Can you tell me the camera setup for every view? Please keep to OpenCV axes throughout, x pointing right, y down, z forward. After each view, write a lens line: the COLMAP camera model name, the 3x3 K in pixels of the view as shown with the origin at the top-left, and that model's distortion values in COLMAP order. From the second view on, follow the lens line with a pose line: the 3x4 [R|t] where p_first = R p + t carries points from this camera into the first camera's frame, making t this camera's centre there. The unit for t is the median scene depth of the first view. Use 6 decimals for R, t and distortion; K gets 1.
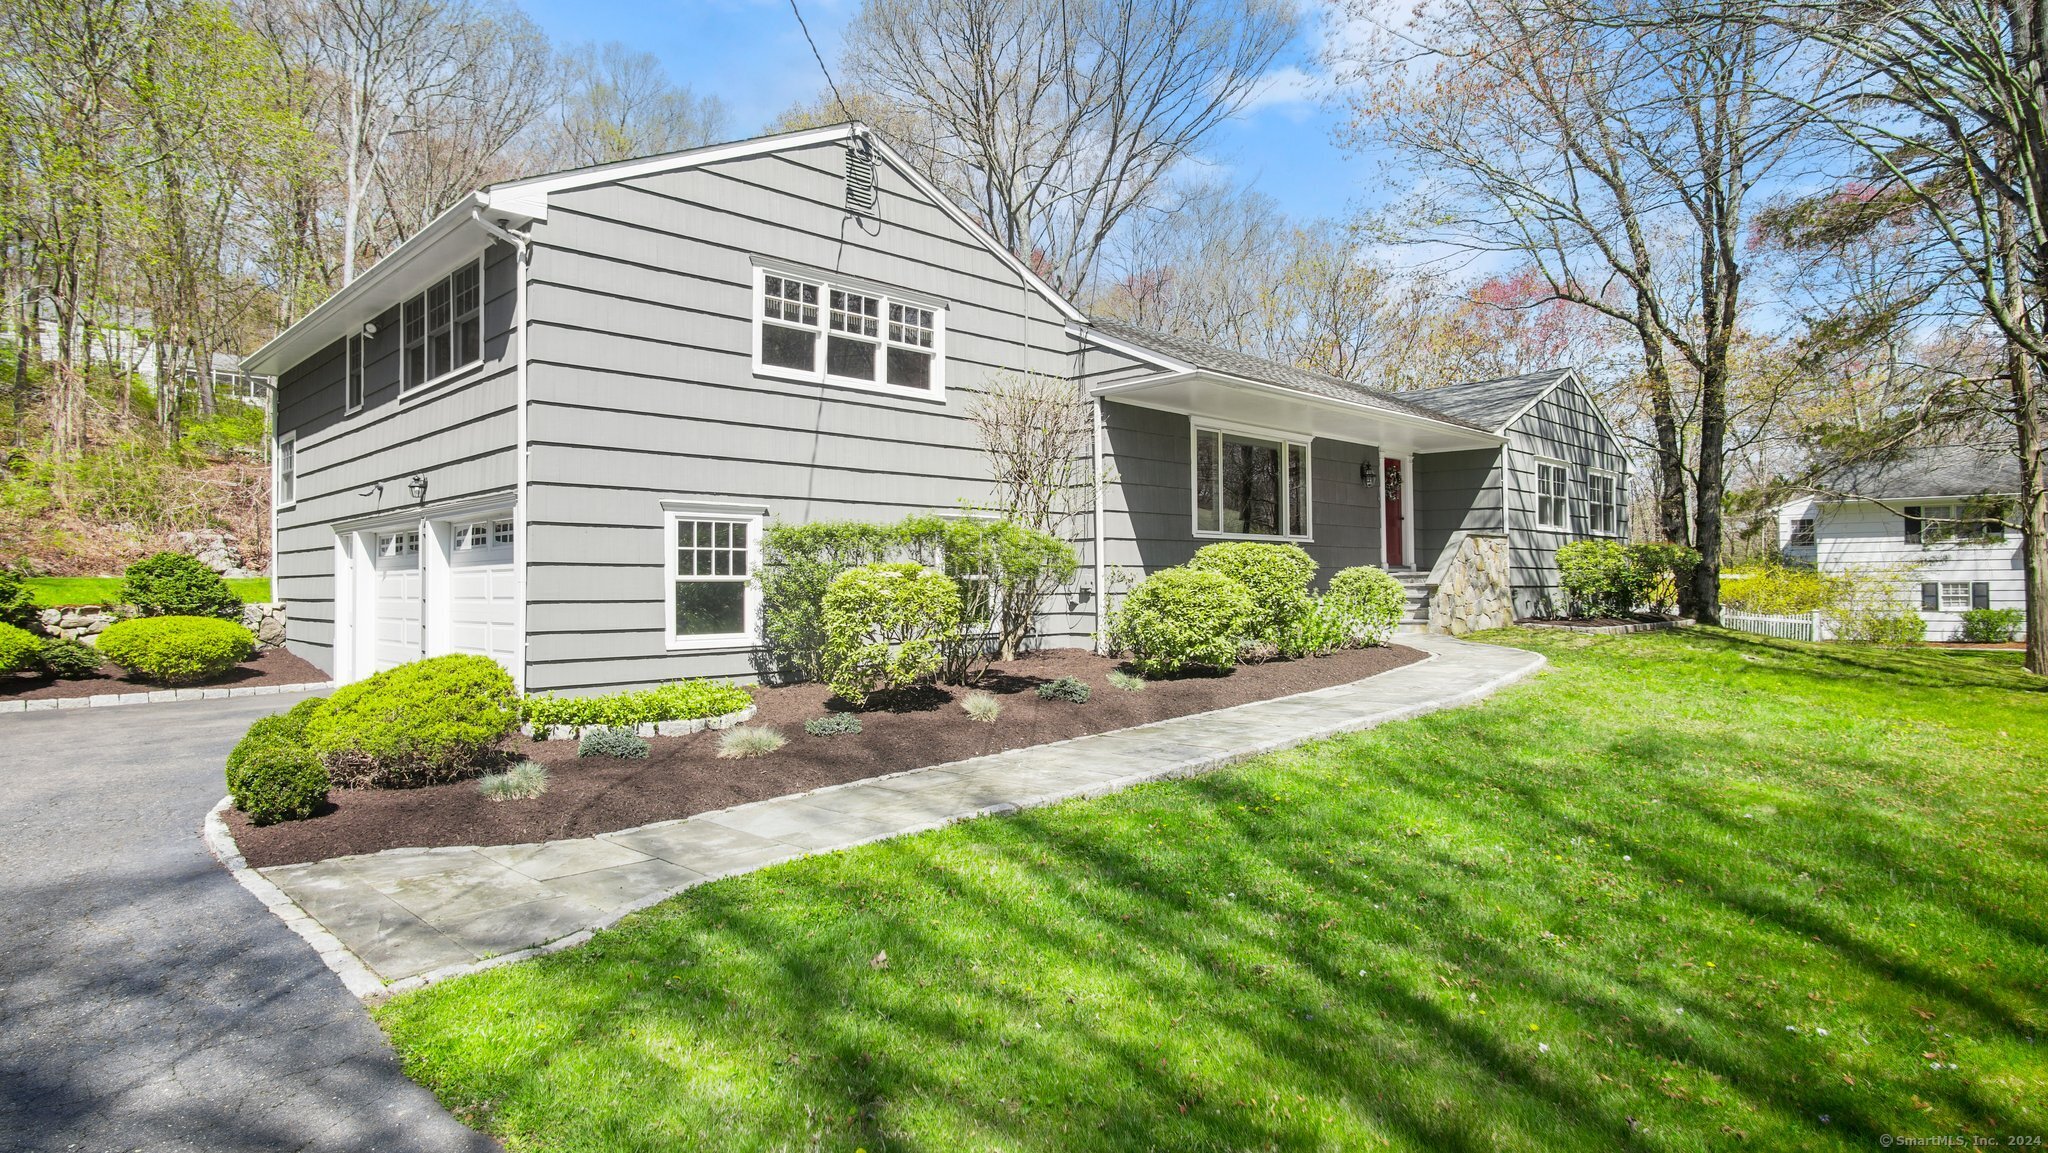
lens RADIAL K [[1132.6, 0, 1014.2], [0, 1132.6, 567.6], [0, 0, 1]] dist [-0.022778, 0.001598]
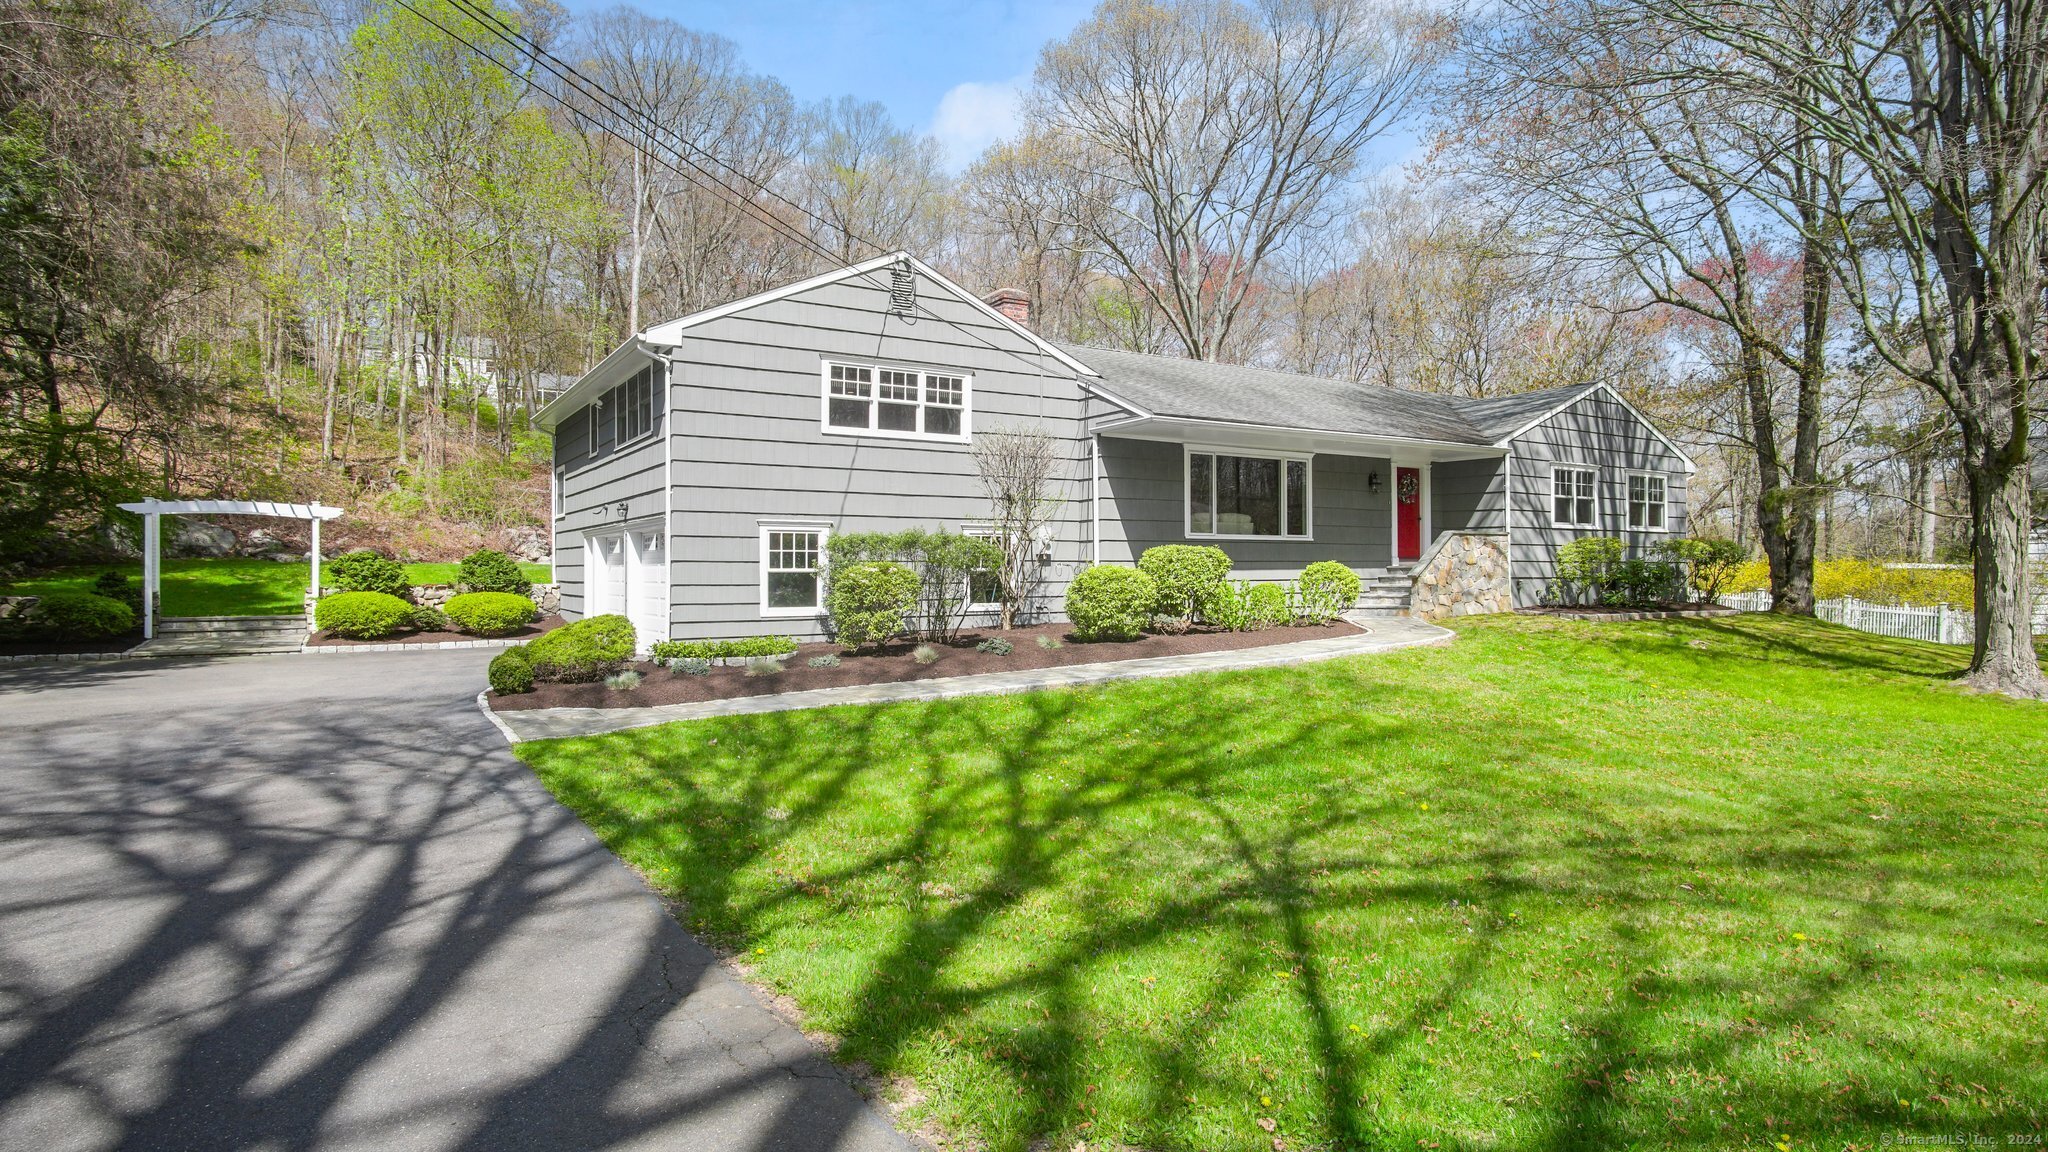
lens RADIAL K [[1132.6, 0, 1014.2], [0, 1132.6, 567.1], [0, 0, 1]] dist [-0.022778, 0.001598]
pose [[0.972954, 0.005179, -0.230943, 0.326611], [-0.001999, 0.999900, 0.014003, -0.014753], [0.230992, -0.013162, 0.972867, -0.356484]]
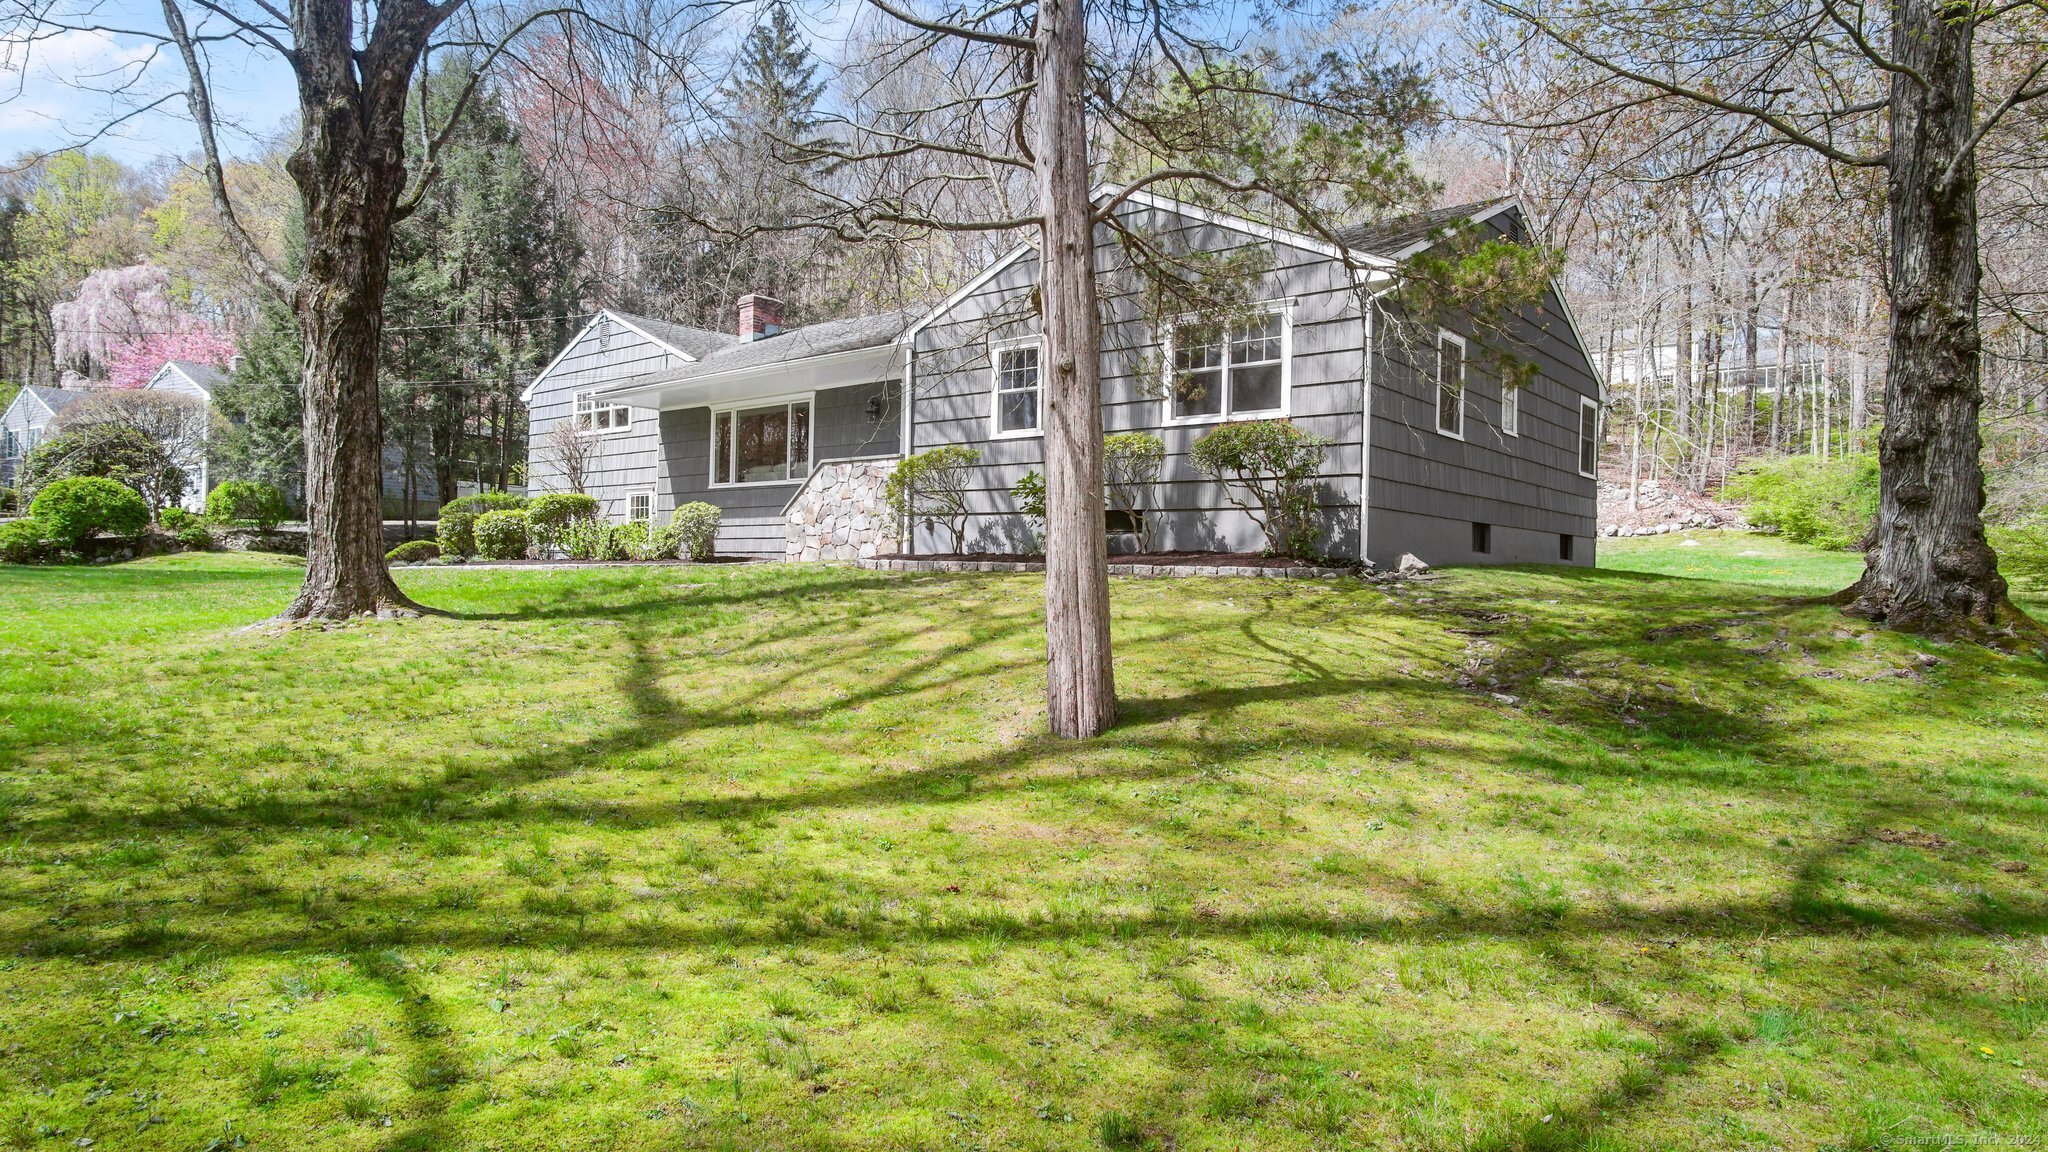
lens RADIAL K [[1132.6, 0, 1014.2], [0, 1132.6, 567.1], [0, 0, 1]] dist [-0.022778, 0.001598]
pose [[0.140284, 0.001575, -0.990110, 2.002040], [0.004619, 0.999987, 0.002245, 0.085072], [0.990101, -0.004888, 0.140275, 1.458384]]
